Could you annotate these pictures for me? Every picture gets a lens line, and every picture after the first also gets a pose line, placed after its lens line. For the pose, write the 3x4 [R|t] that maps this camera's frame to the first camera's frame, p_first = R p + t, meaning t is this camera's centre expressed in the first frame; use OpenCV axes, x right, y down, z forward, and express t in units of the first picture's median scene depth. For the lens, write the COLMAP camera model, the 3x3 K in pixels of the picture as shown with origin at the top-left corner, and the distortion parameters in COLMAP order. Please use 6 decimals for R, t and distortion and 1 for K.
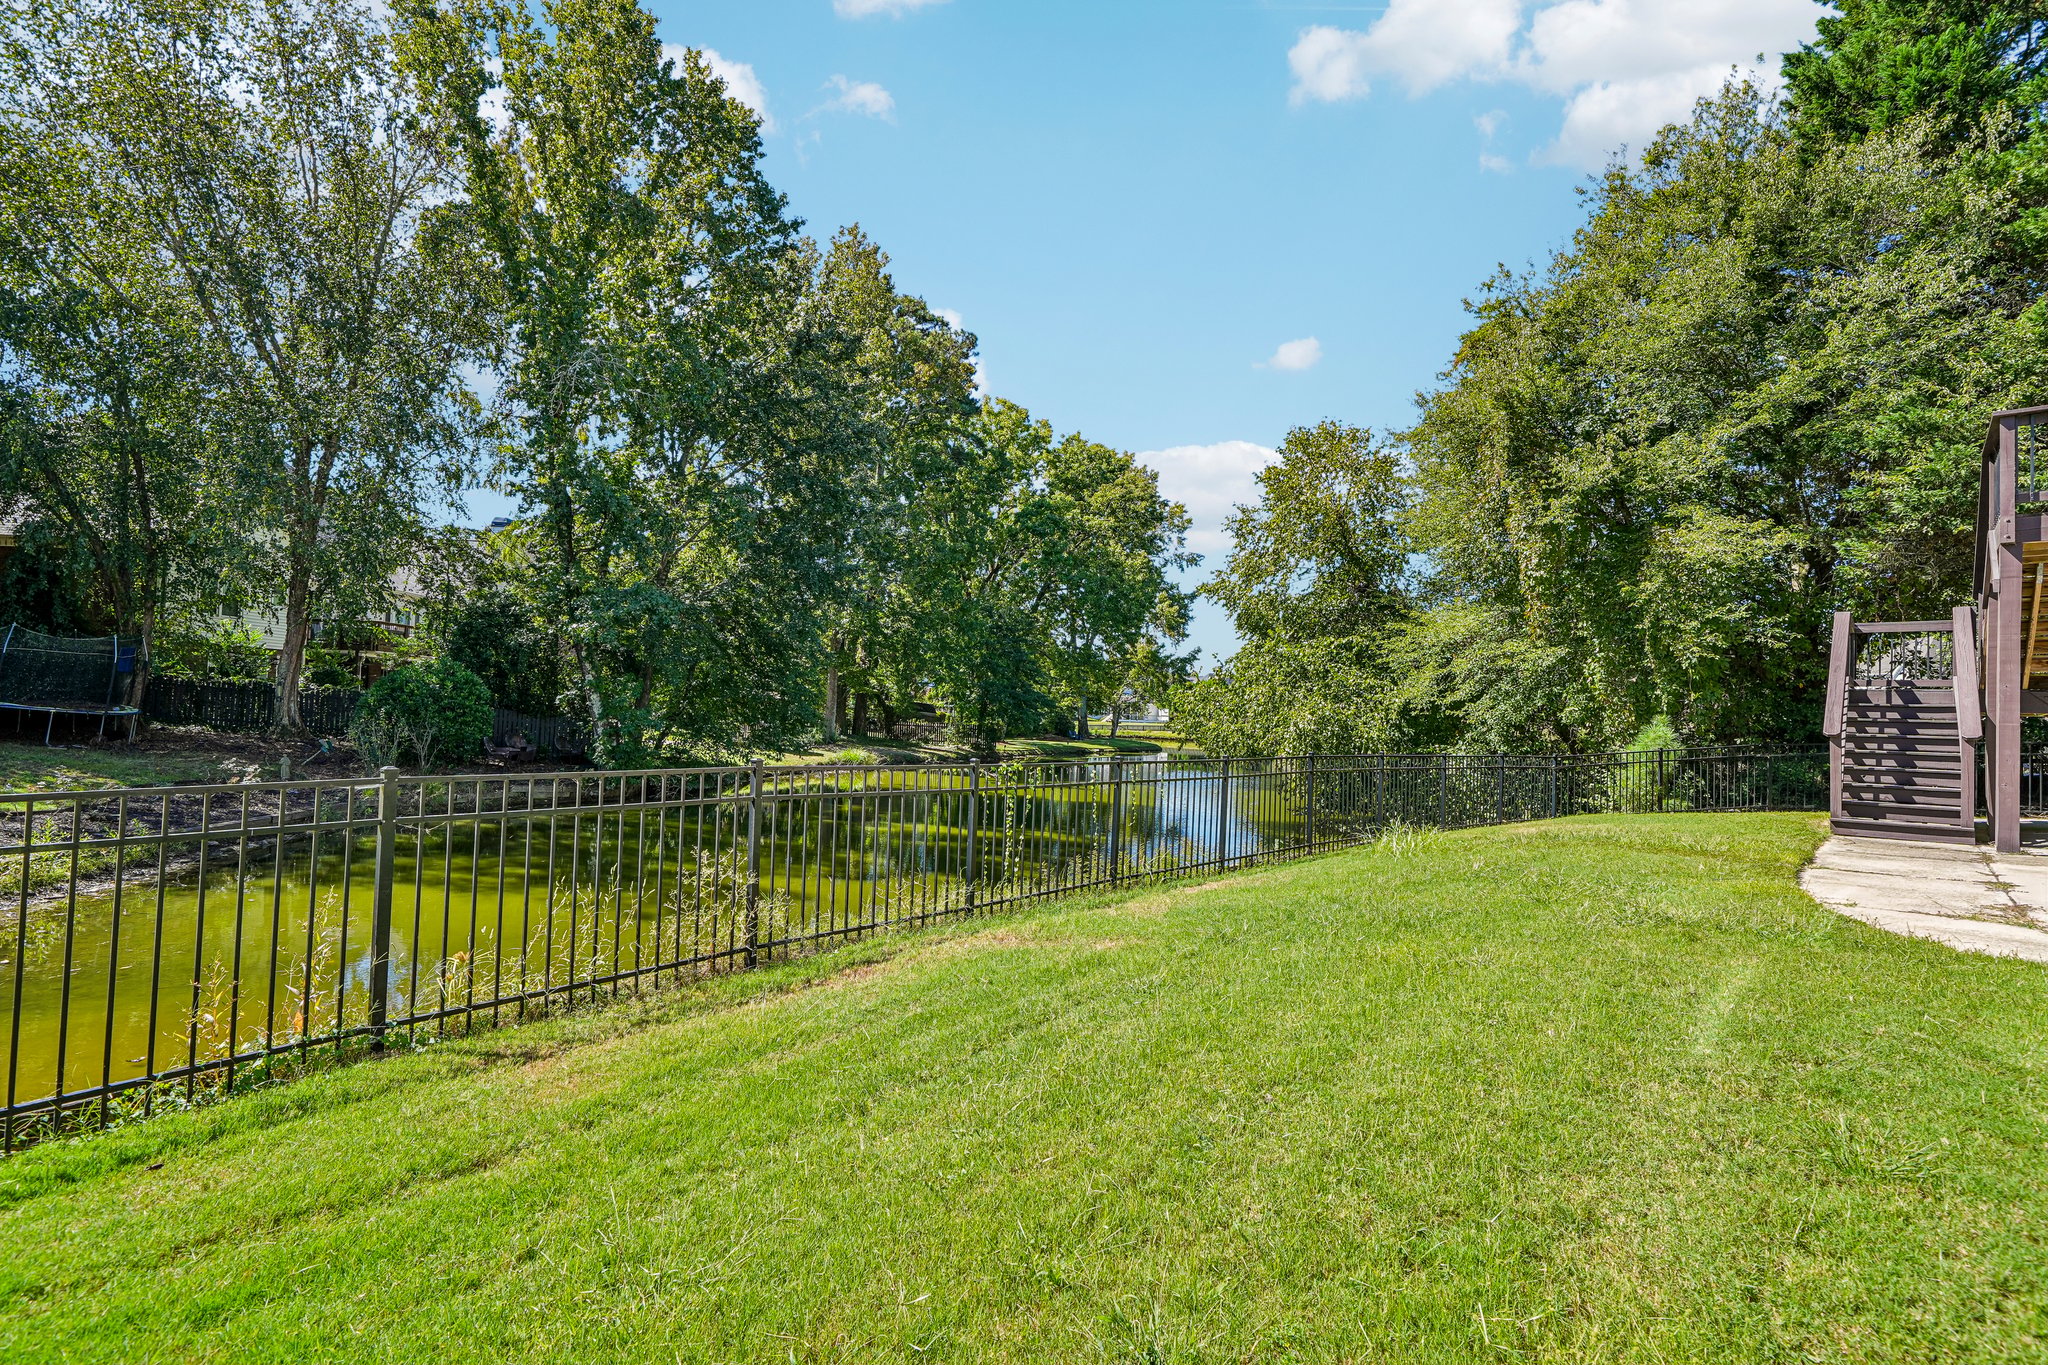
lens RADIAL K [[892.3, 0, 1025.7], [0, 892.3, 693.9], [0, 0, 1]] dist [-0.003750, -0.000639]
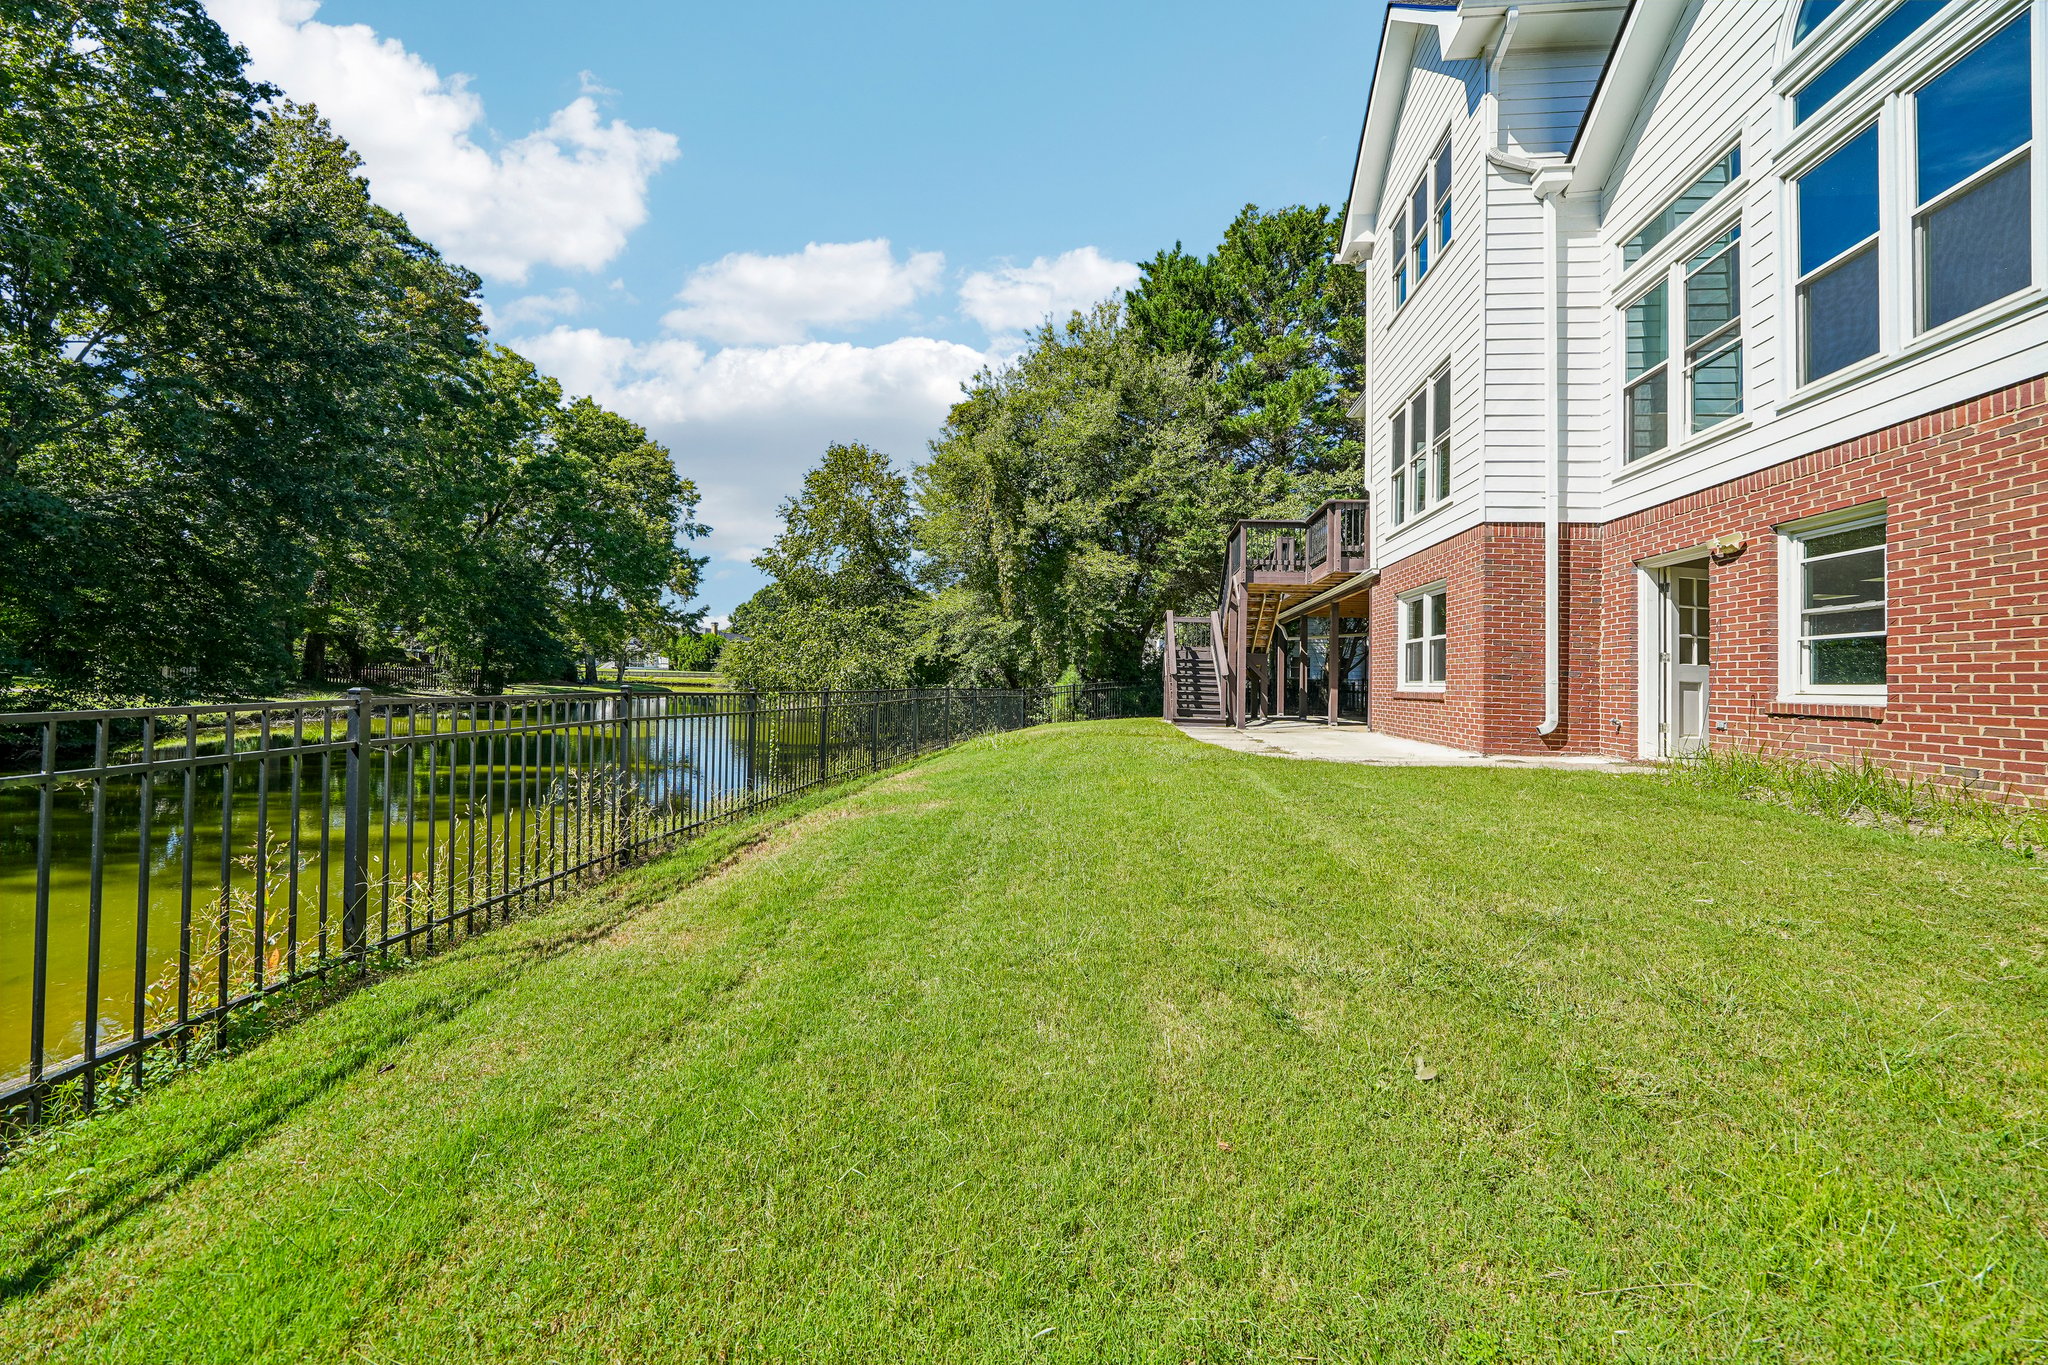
lens RADIAL K [[721.3, 0, 1016.8], [0, 721.3, 662.3], [0, 0, 1]] dist [-0.005300, -0.000312]
pose [[0.793463, 0.013723, 0.608464, -0.124939], [-0.025619, 0.999613, 0.010864, 0.004446], [-0.608079, -0.024209, 0.793507, -0.013090]]
